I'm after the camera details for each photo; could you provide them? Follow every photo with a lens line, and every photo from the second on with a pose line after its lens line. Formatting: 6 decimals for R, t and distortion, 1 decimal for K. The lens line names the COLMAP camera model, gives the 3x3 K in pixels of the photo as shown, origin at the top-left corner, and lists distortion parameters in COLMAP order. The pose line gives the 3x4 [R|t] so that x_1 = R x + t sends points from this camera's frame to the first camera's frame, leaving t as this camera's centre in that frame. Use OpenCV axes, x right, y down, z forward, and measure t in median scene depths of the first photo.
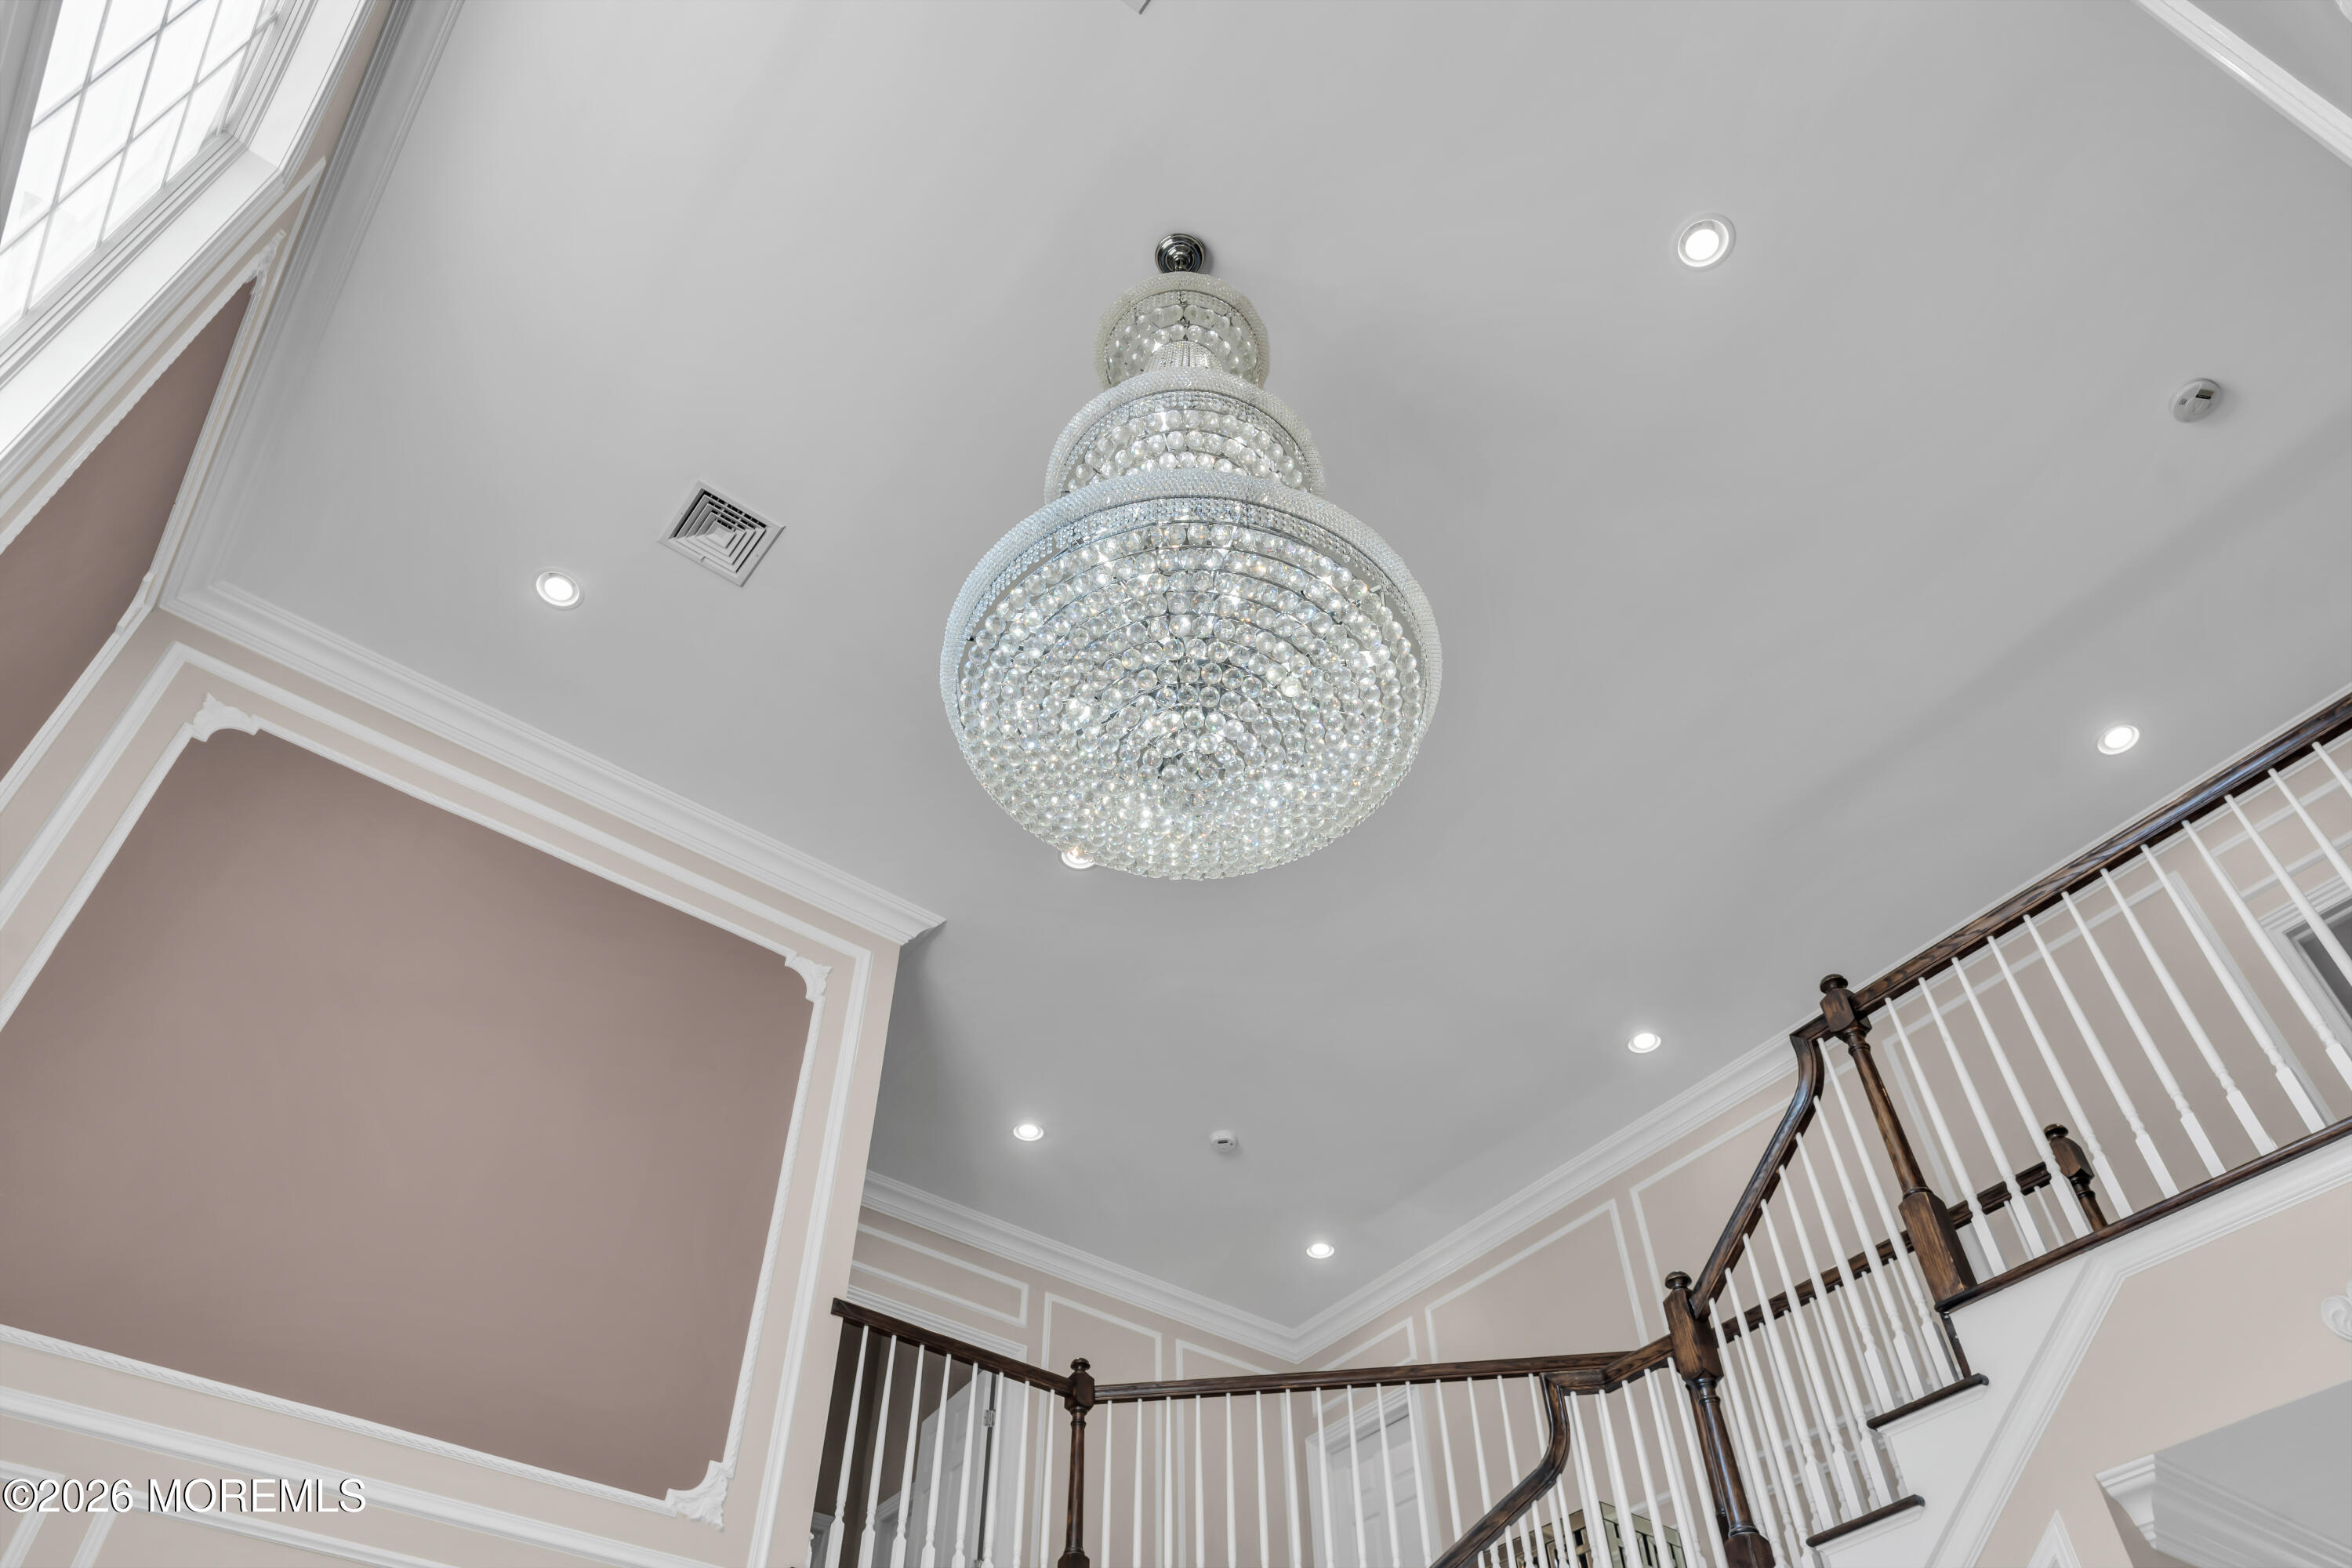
lens RADIAL K [[1610.2, 0, 1164.4], [0, 1610.2, 788.2], [0, 0, 1]] dist [0.008155, 0.006433]
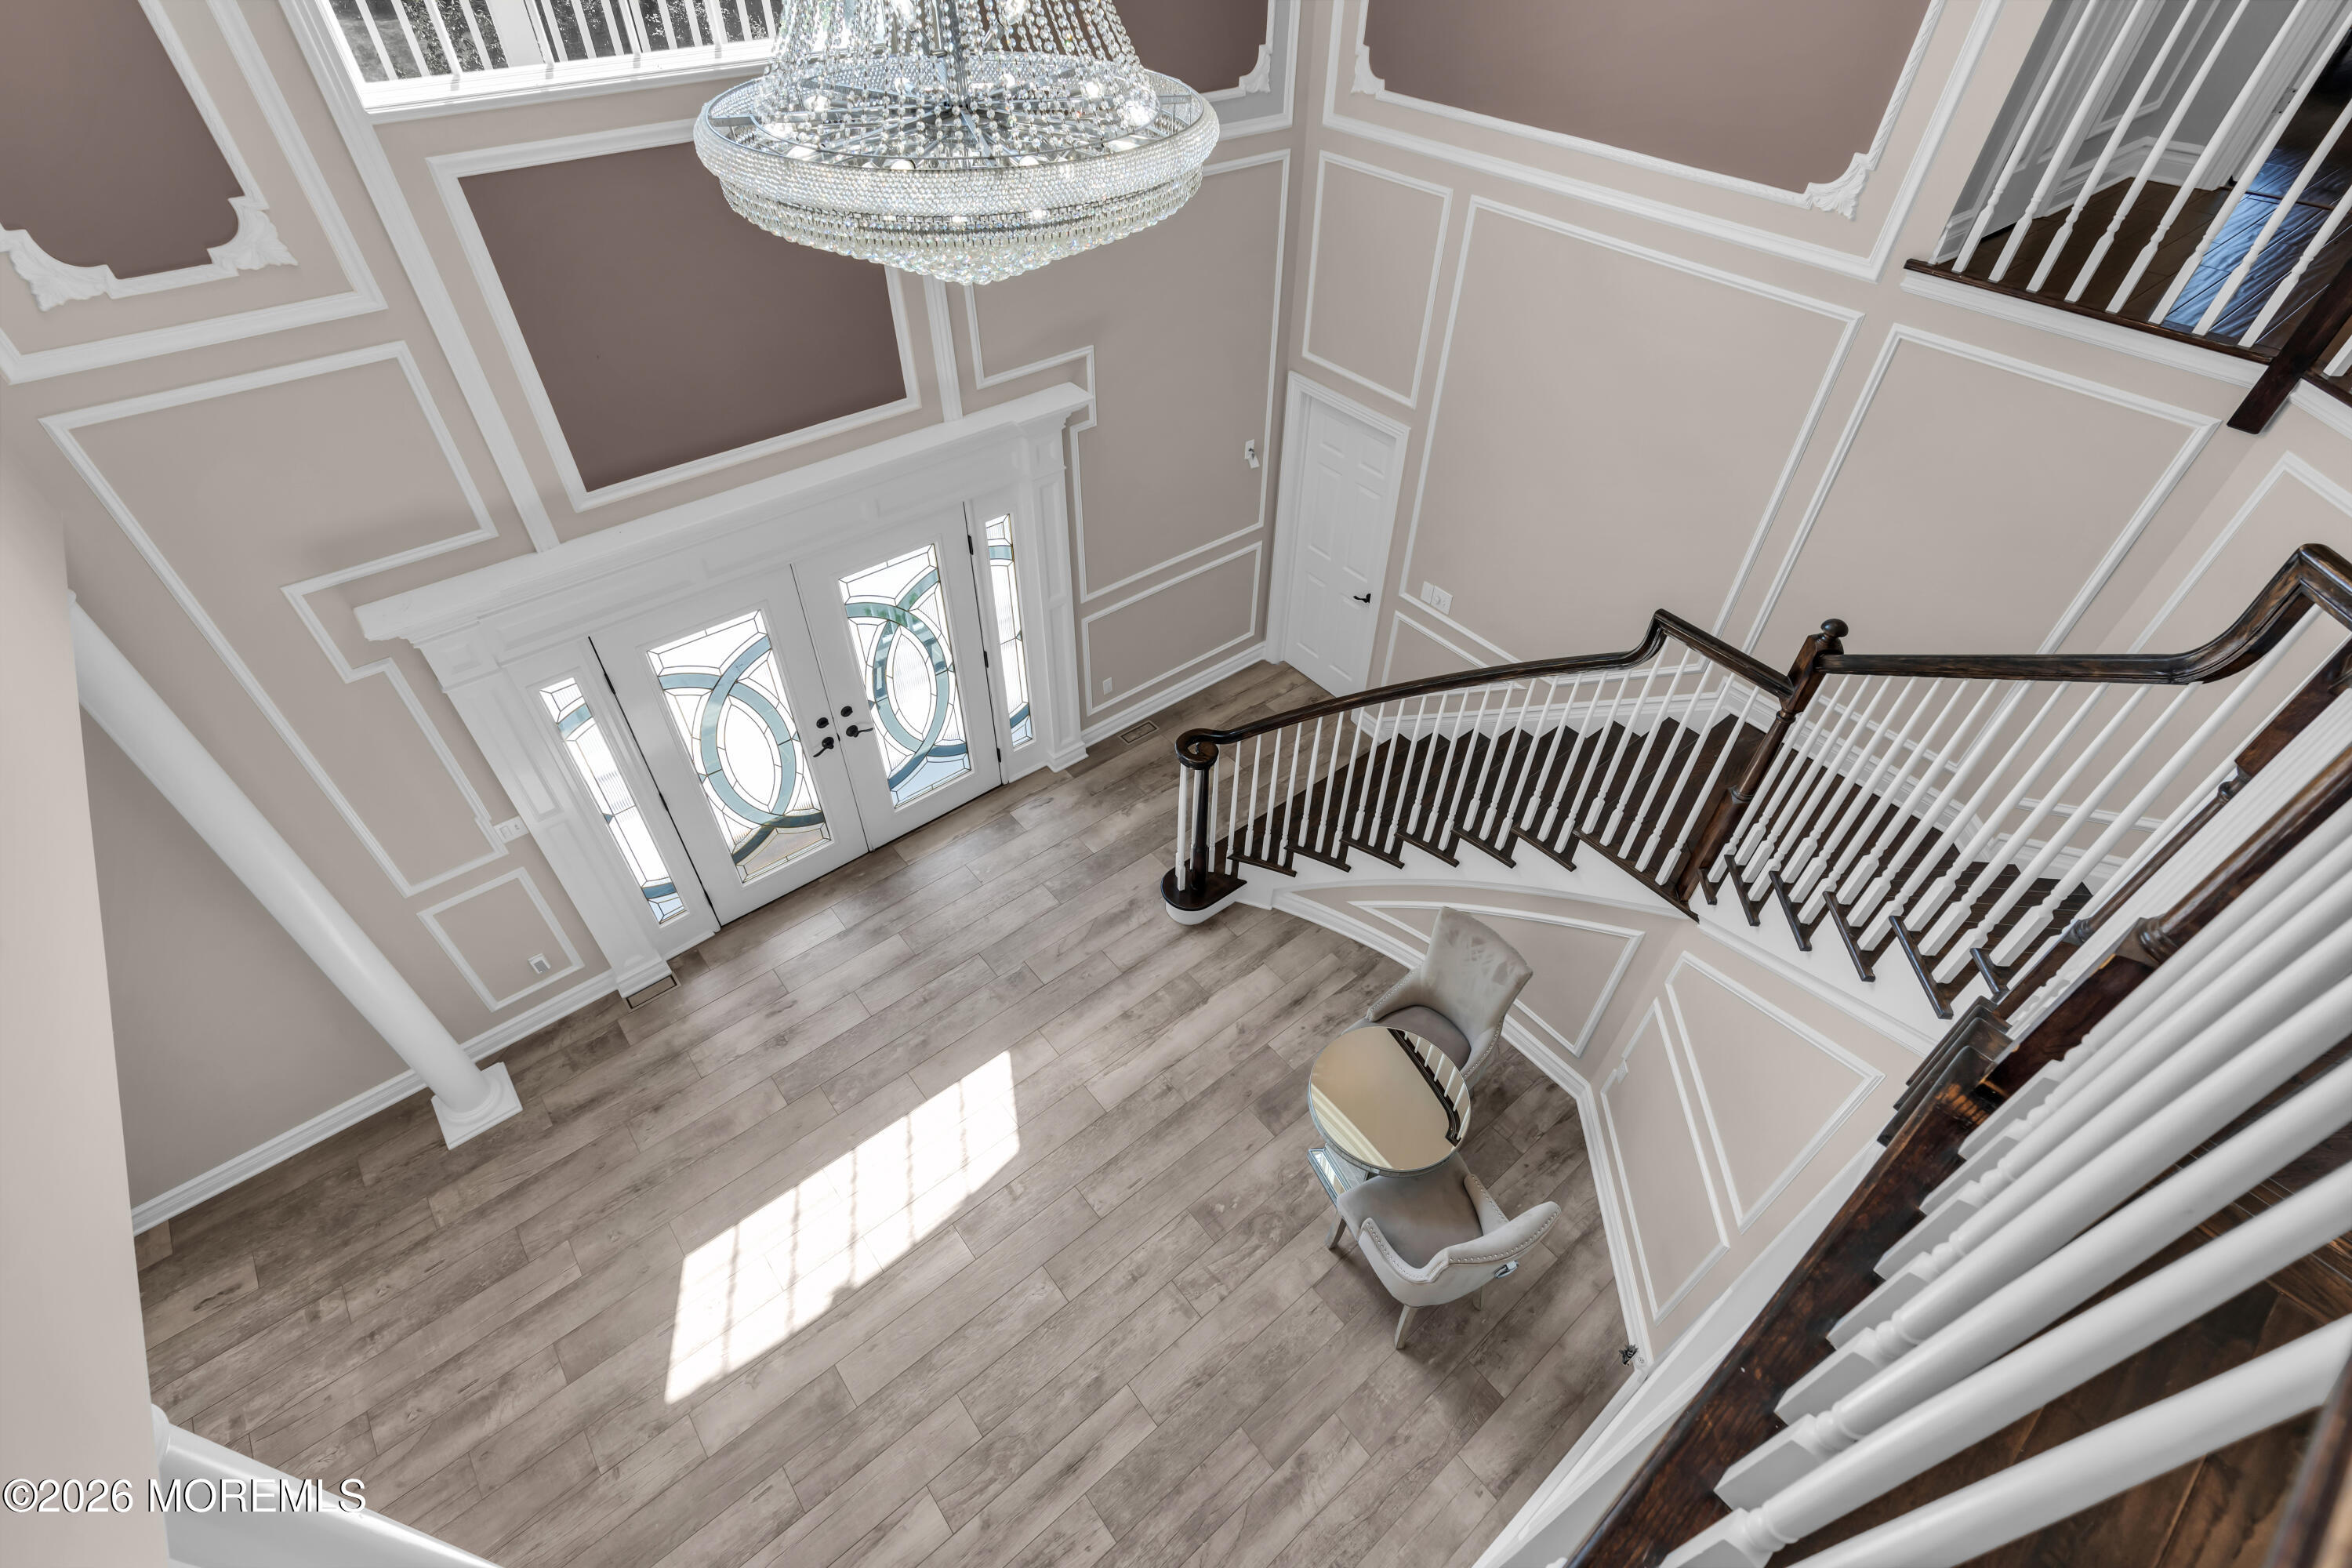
lens RADIAL K [[1061.7, 0, 1173.0], [0, 1061.7, 780.3], [0, 0, 1]] dist [-0.008070, 0.001909]
pose [[0.032947, 0.699542, -0.713832, 0.548967], [0.715383, 0.482258, 0.505623, -0.076011], [0.697955, -0.527322, -0.484551, 0.859780]]
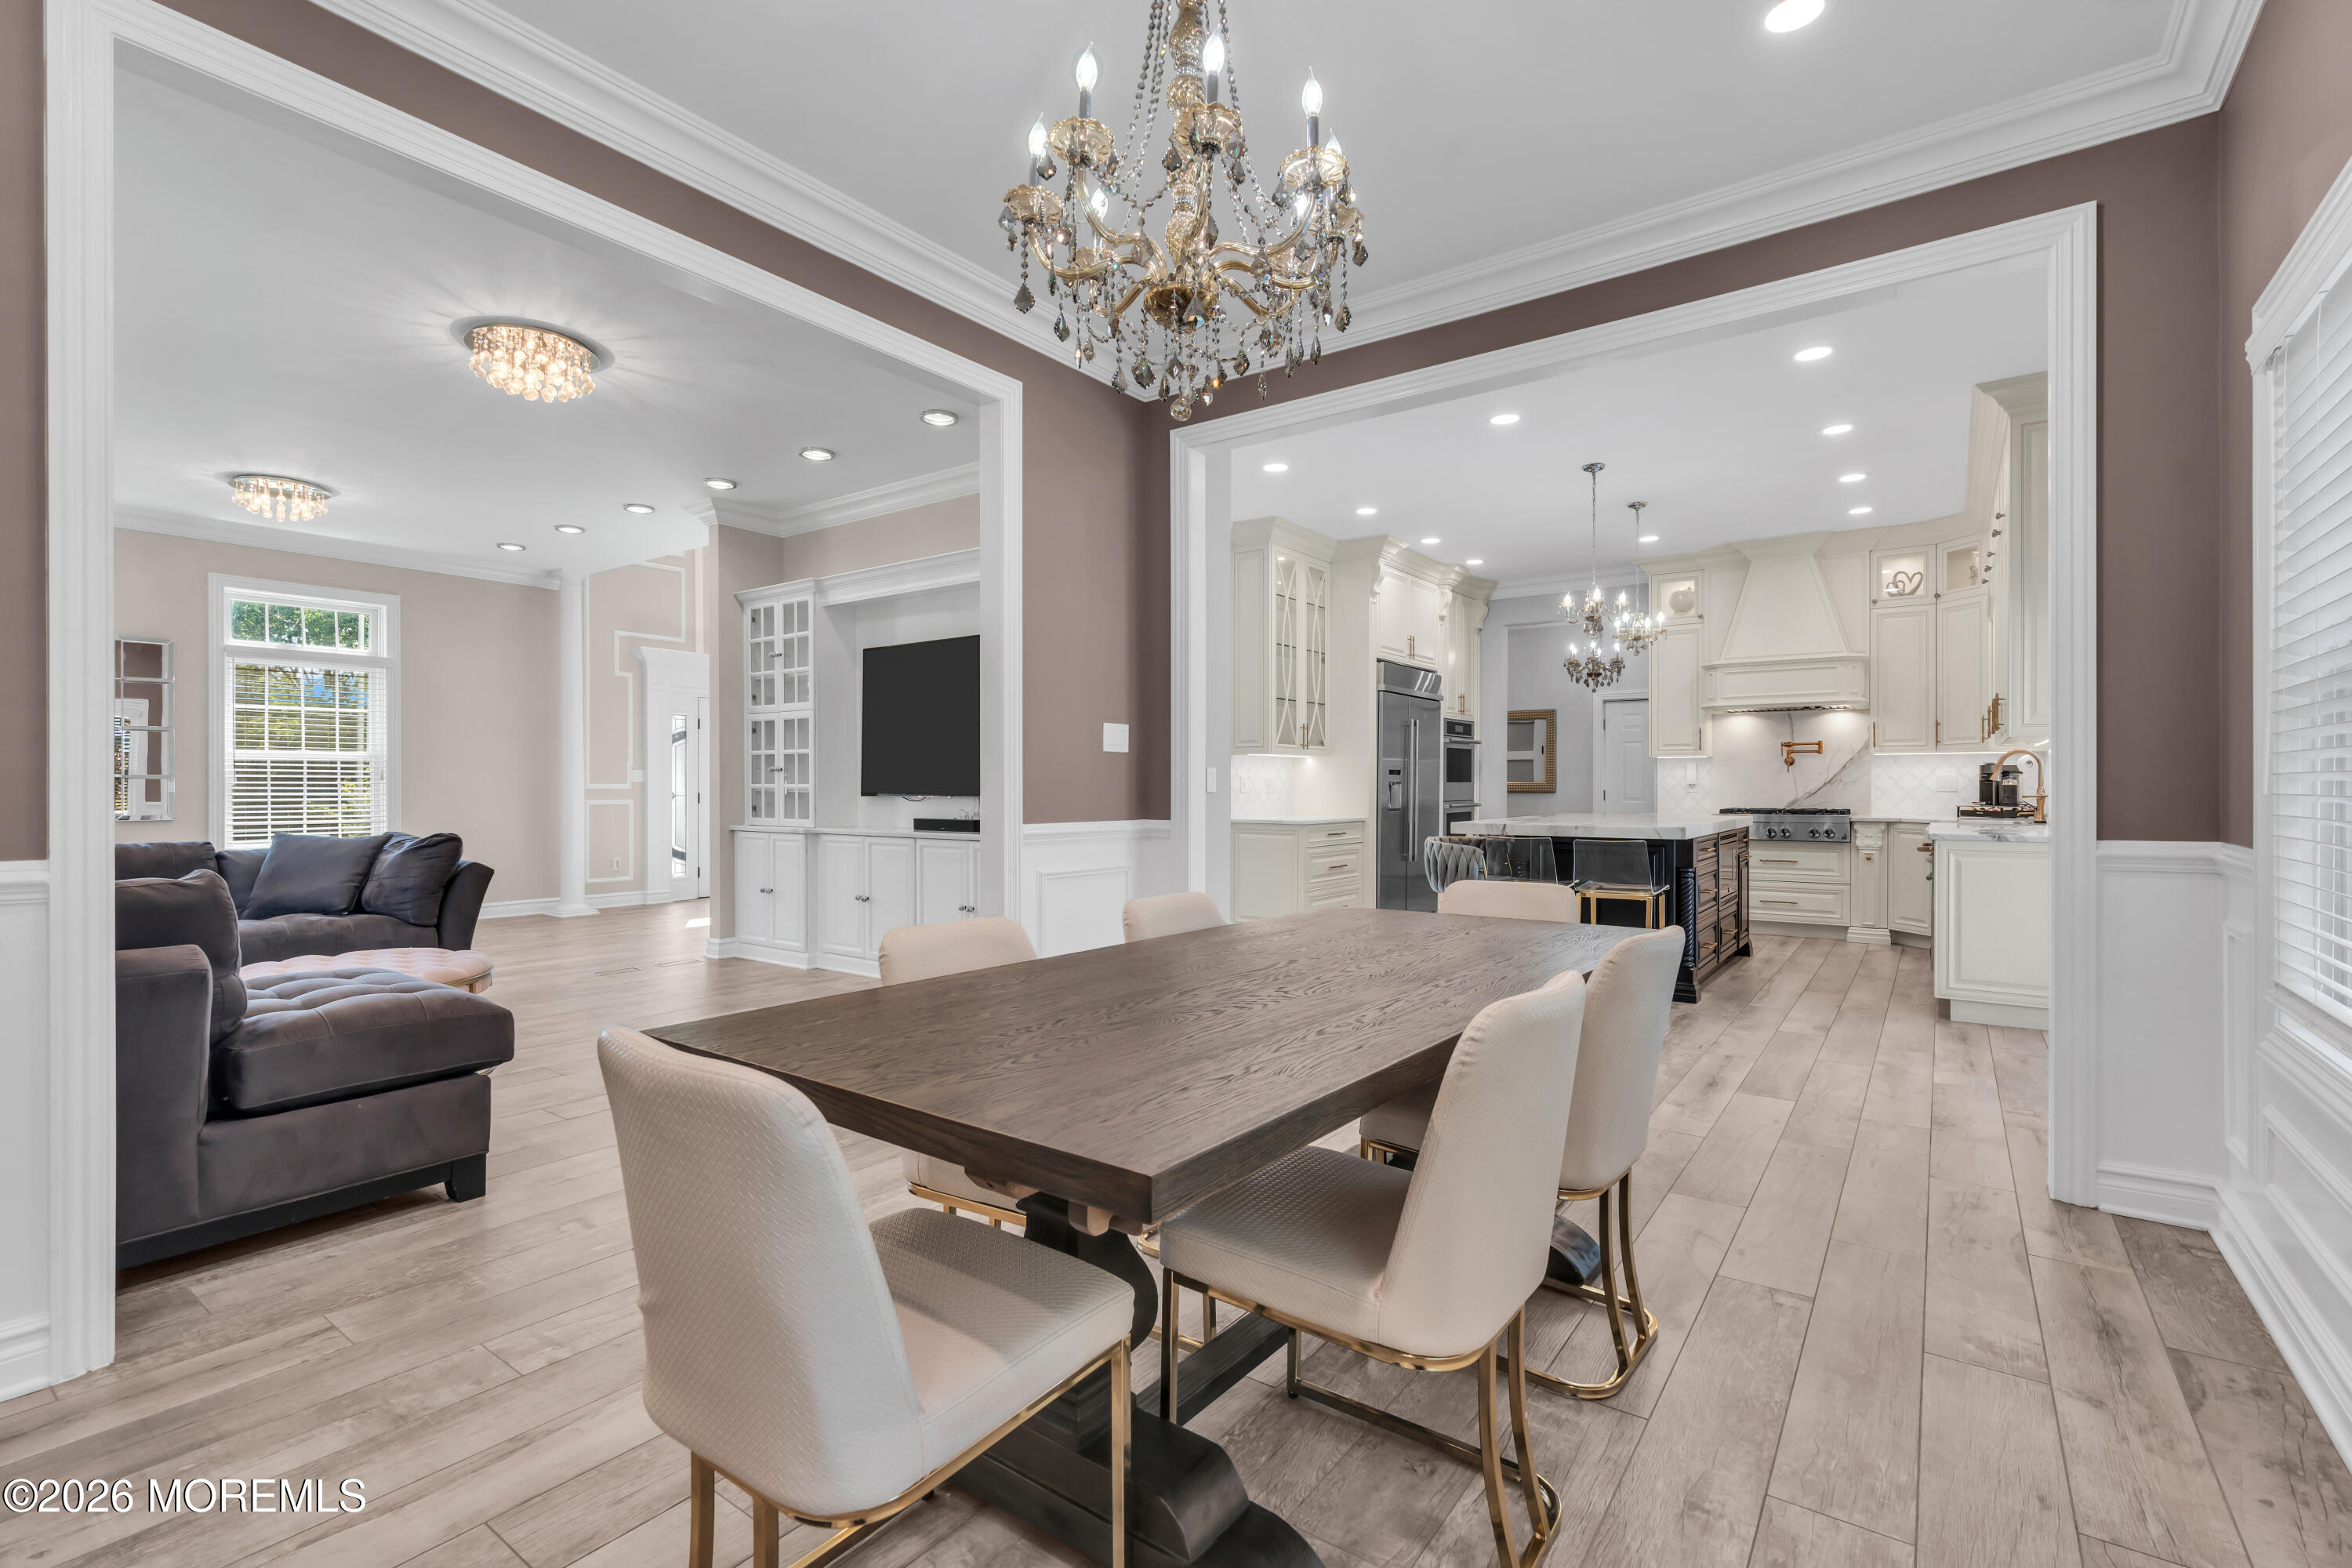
lens RADIAL K [[1061.7, 0, 1166.5], [0, 1061.7, 786.3], [0, 0, 1]] dist [-0.008070, 0.001909]
pose [[0.282244, 0.011502, -0.959274, 2.179534], [0.690586, 0.691640, 0.211482, 0.300949], [0.665905, -0.722151, 0.187269, 0.211003]]
